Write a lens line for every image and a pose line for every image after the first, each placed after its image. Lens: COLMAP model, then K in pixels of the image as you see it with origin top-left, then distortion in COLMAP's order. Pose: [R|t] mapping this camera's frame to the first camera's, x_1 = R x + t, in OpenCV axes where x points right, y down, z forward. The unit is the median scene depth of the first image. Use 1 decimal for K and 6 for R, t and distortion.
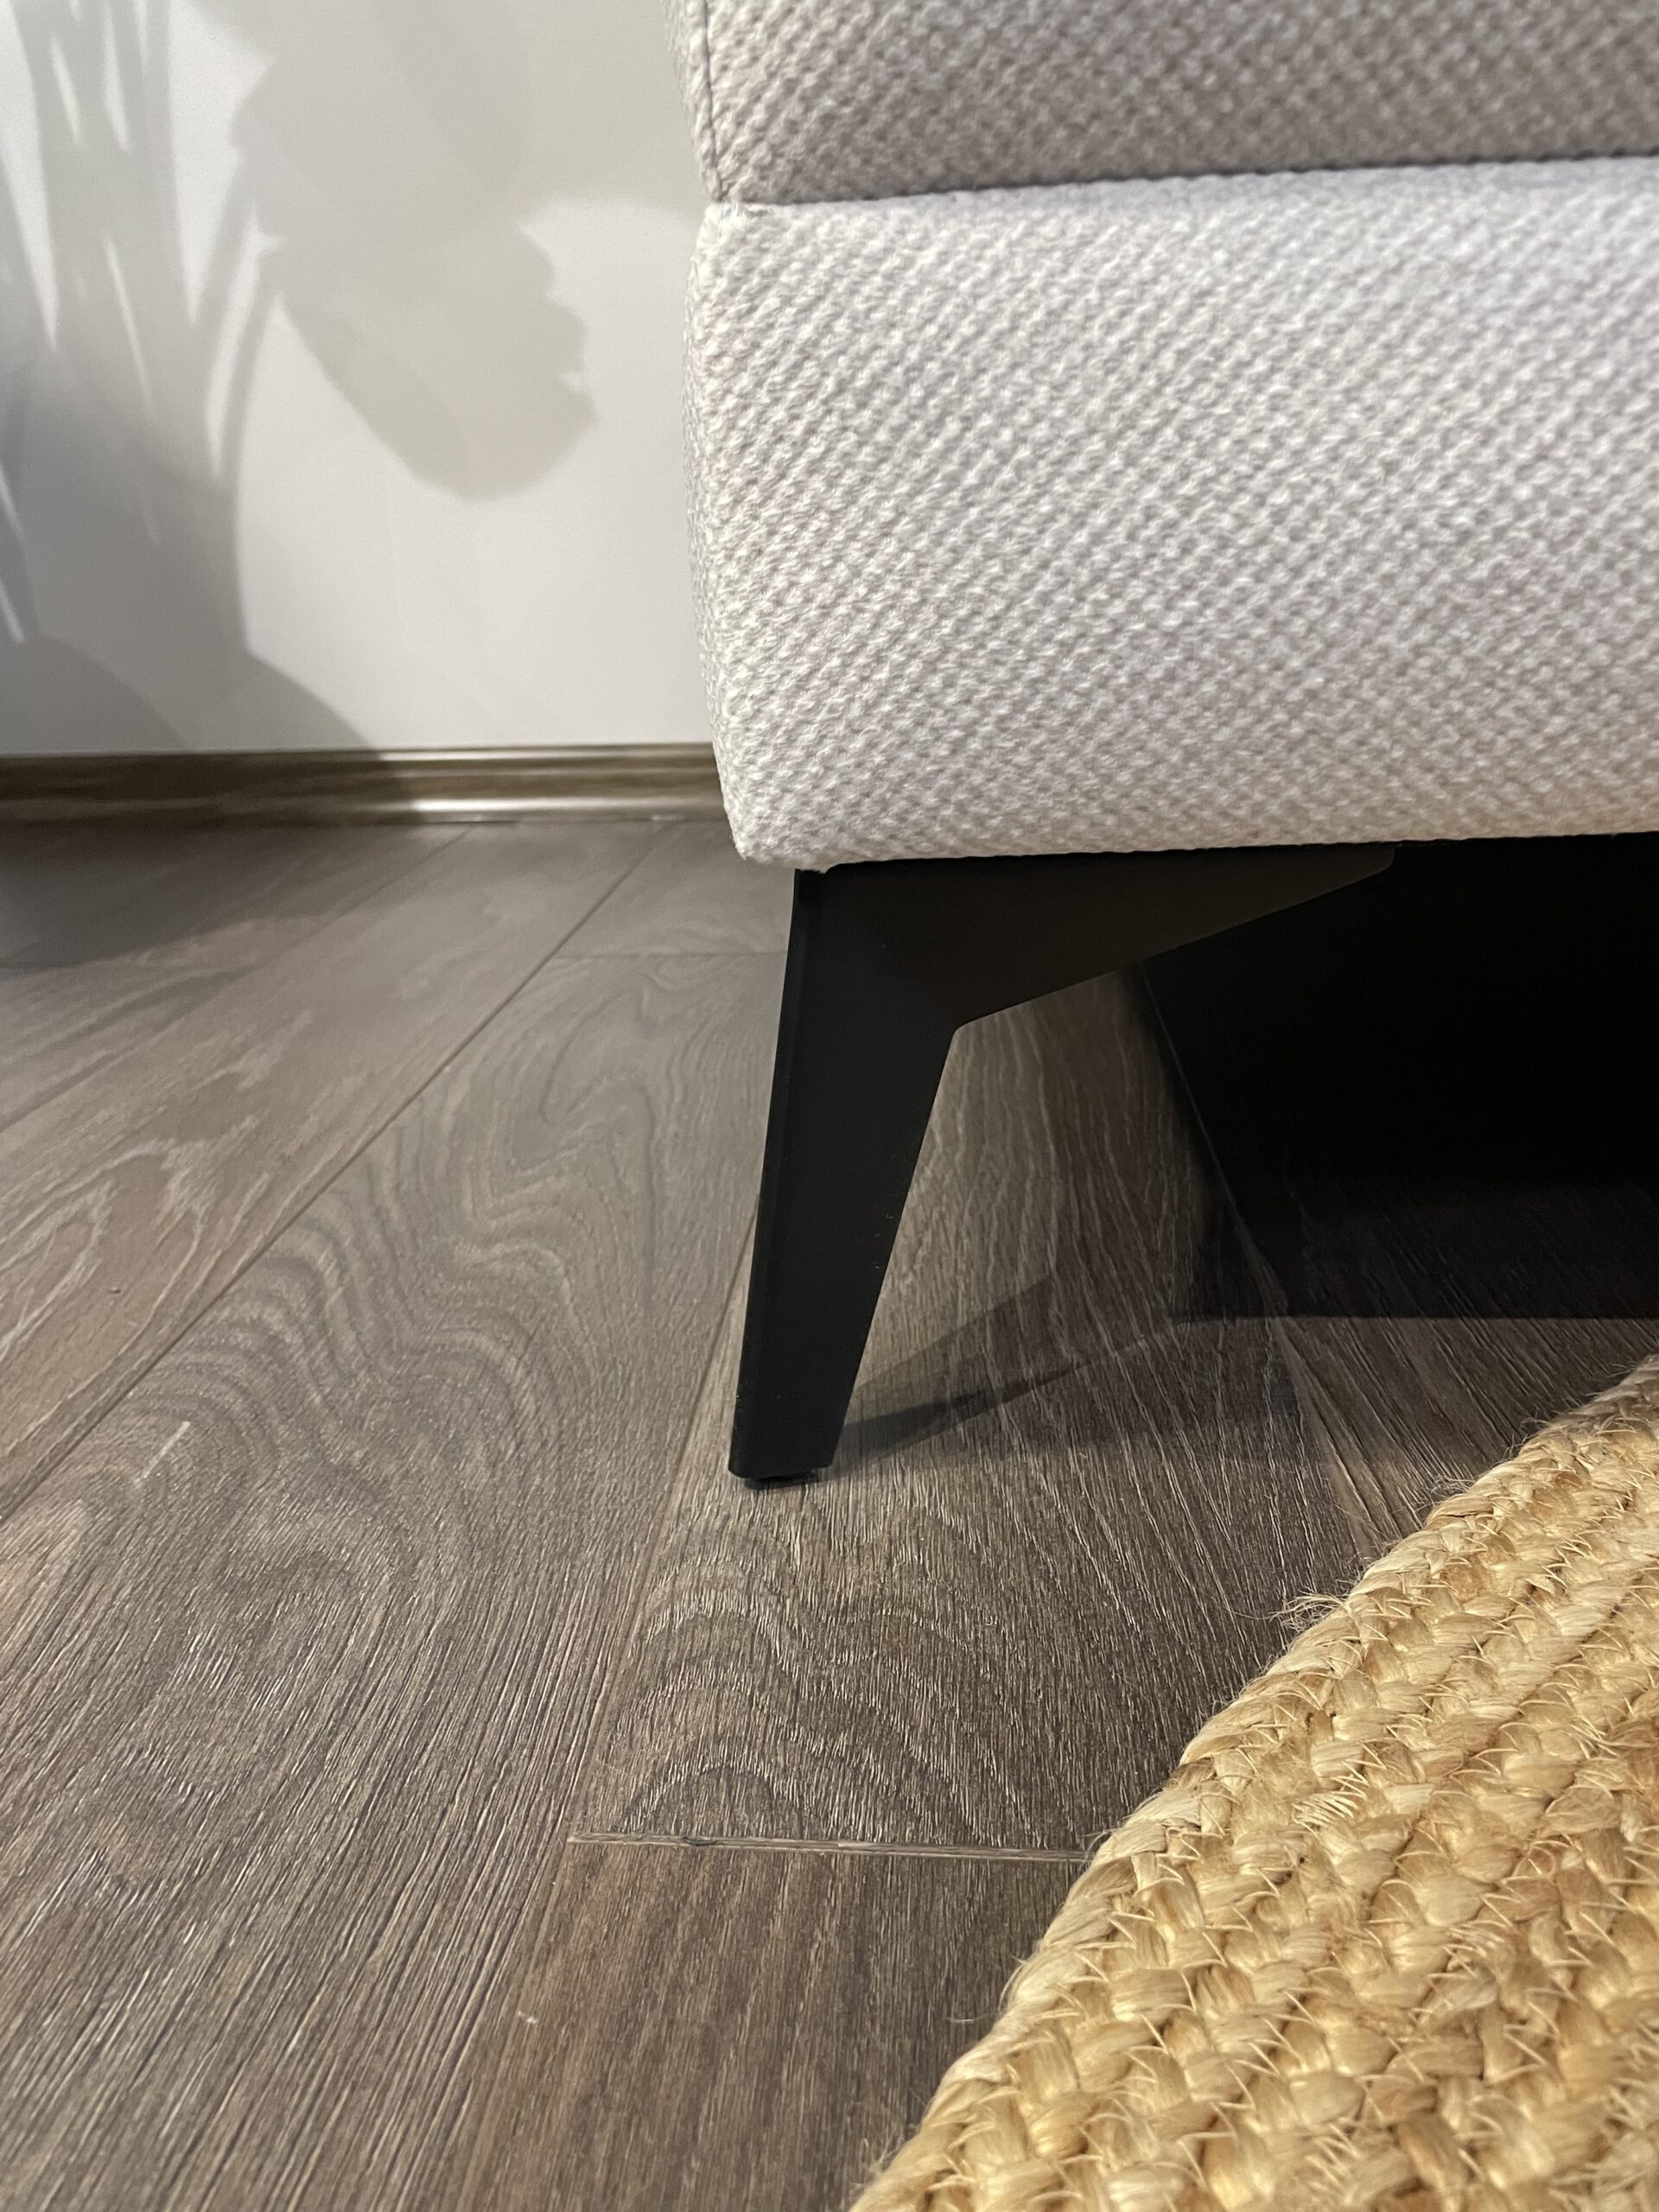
lens RADIAL K [[1641.1, 0, 829.5], [0, 1641.1, 1106.0], [0, 0, 1]] dist [0.082914, -0.107182]
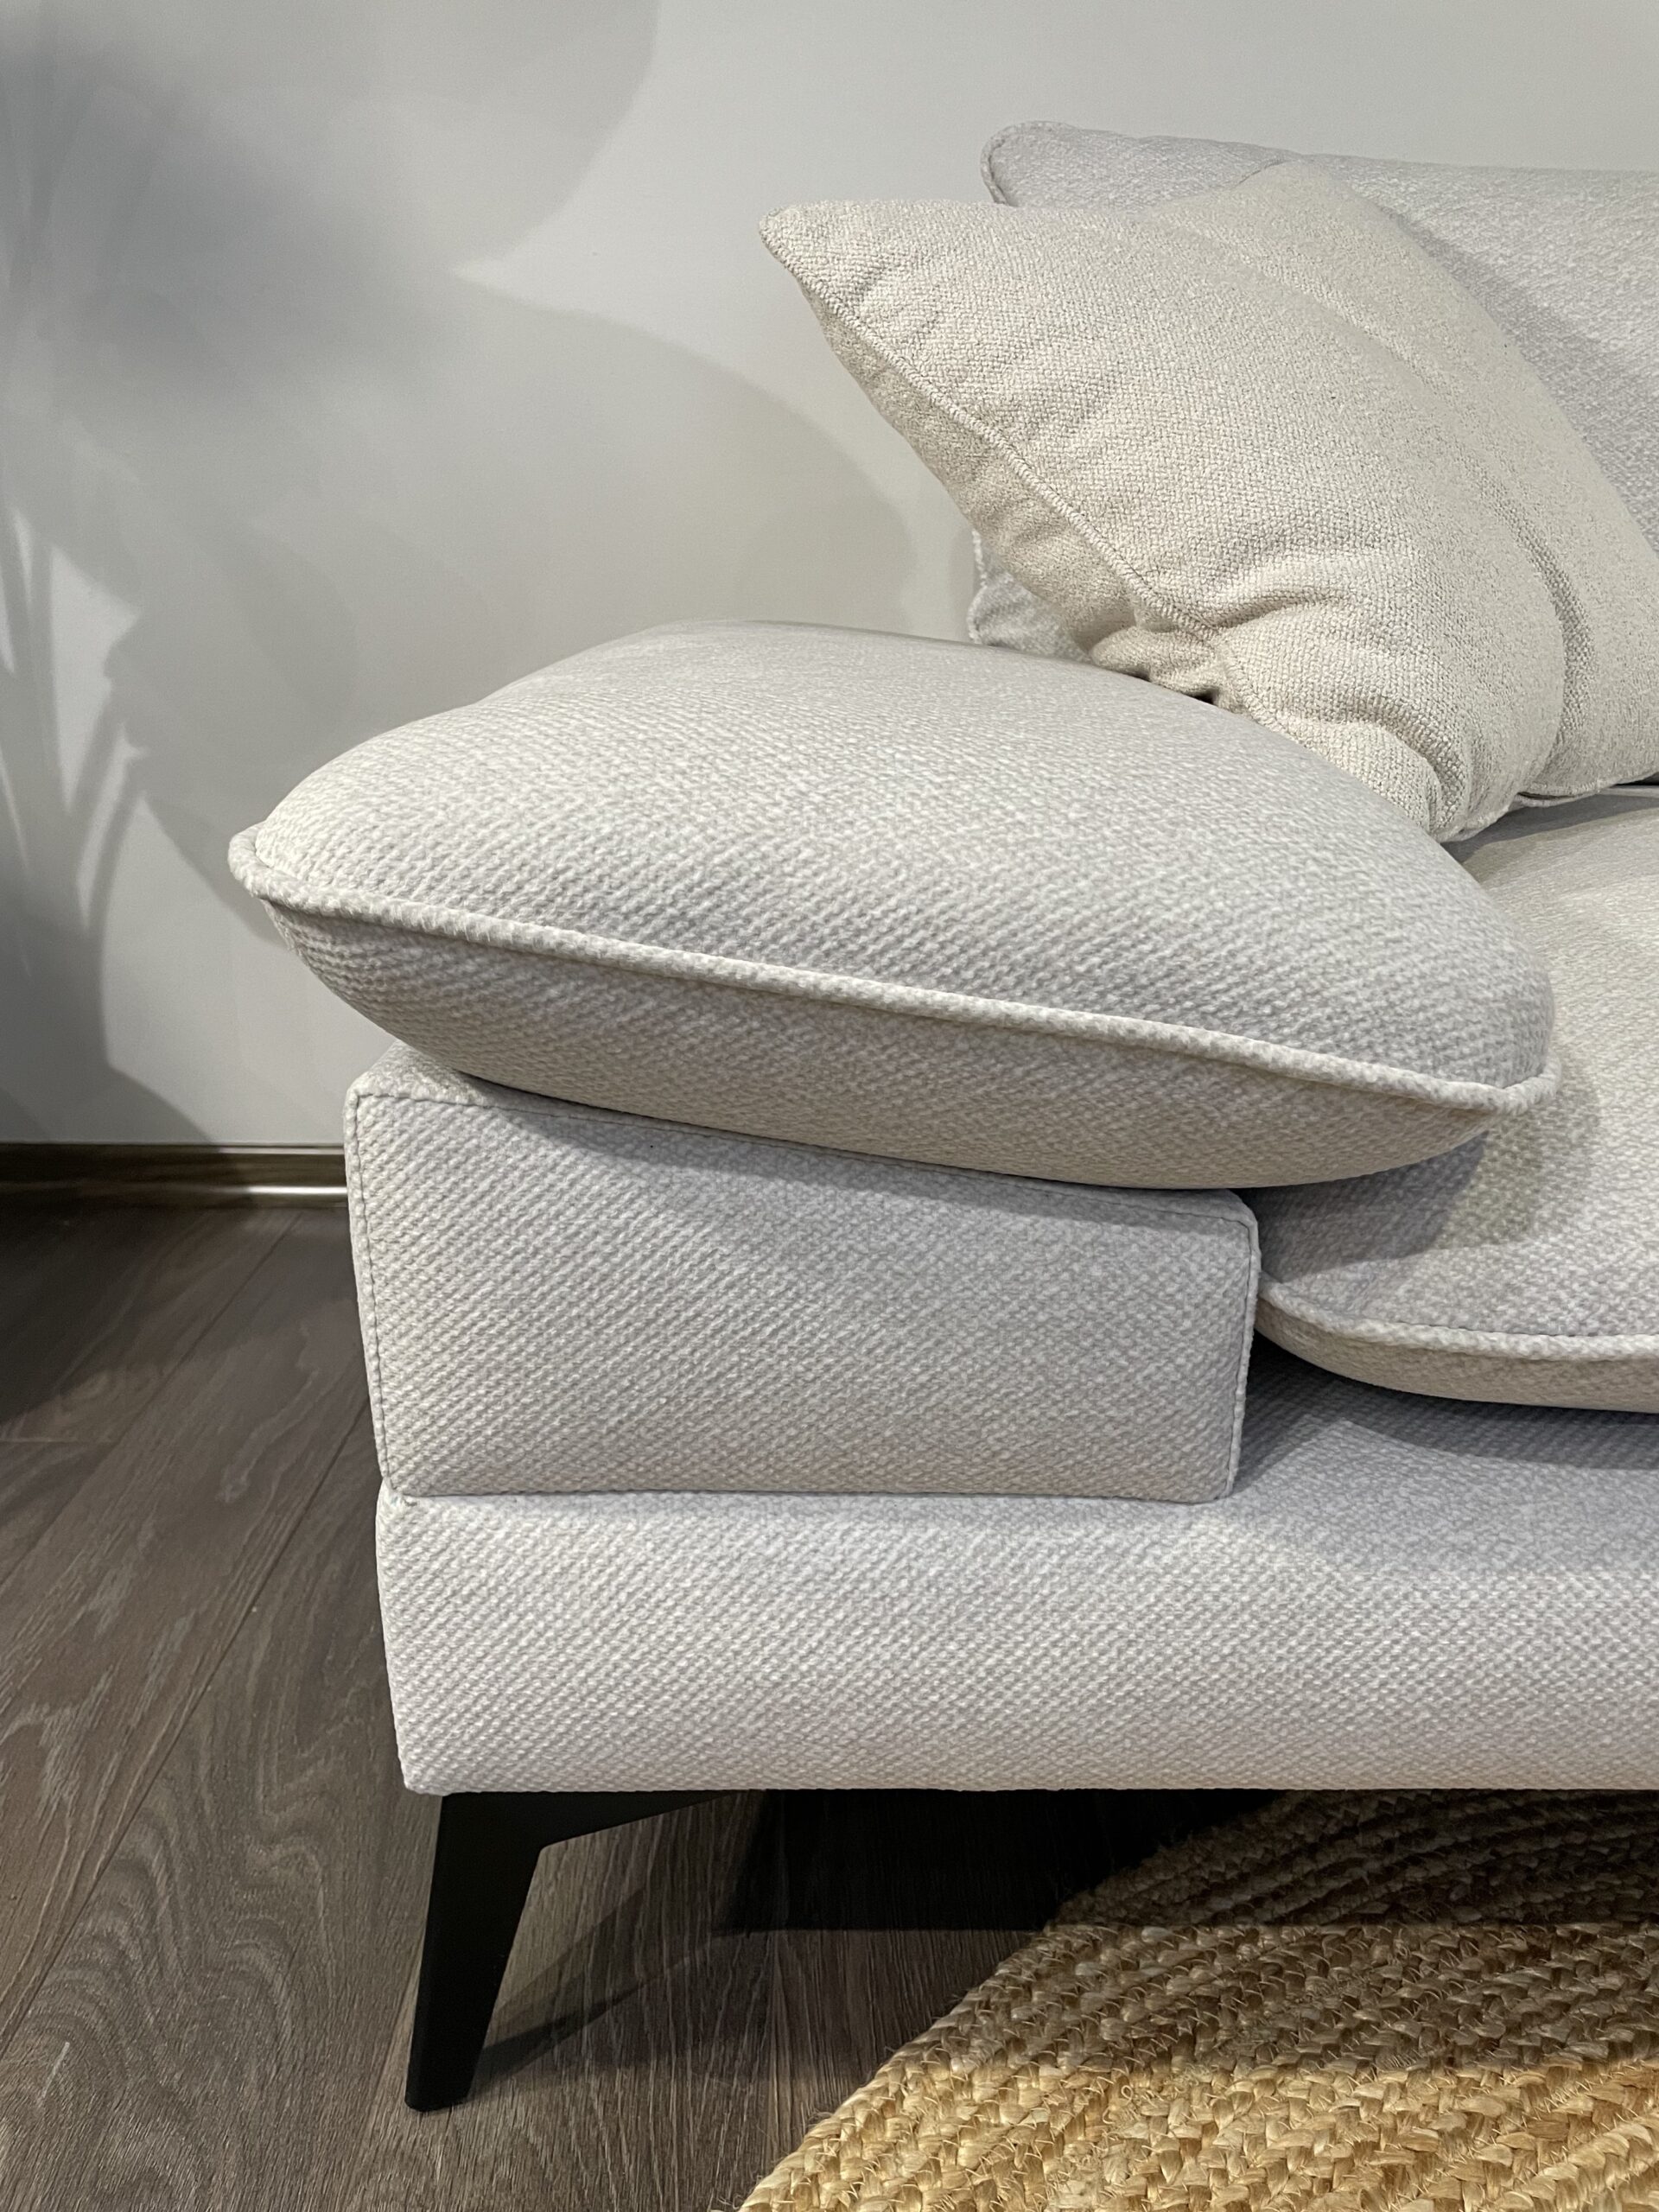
lens RADIAL K [[1649.9, 0, 826.5], [0, 1649.9, 1095.1], [0, 0, 1]] dist [0.082800, -0.105757]
pose [[0.996695, 0.015503, 0.079742, 0.269408], [-0.014091, 0.999734, -0.018239, -0.974636], [-0.080003, 0.017055, 0.996649, -0.927519]]
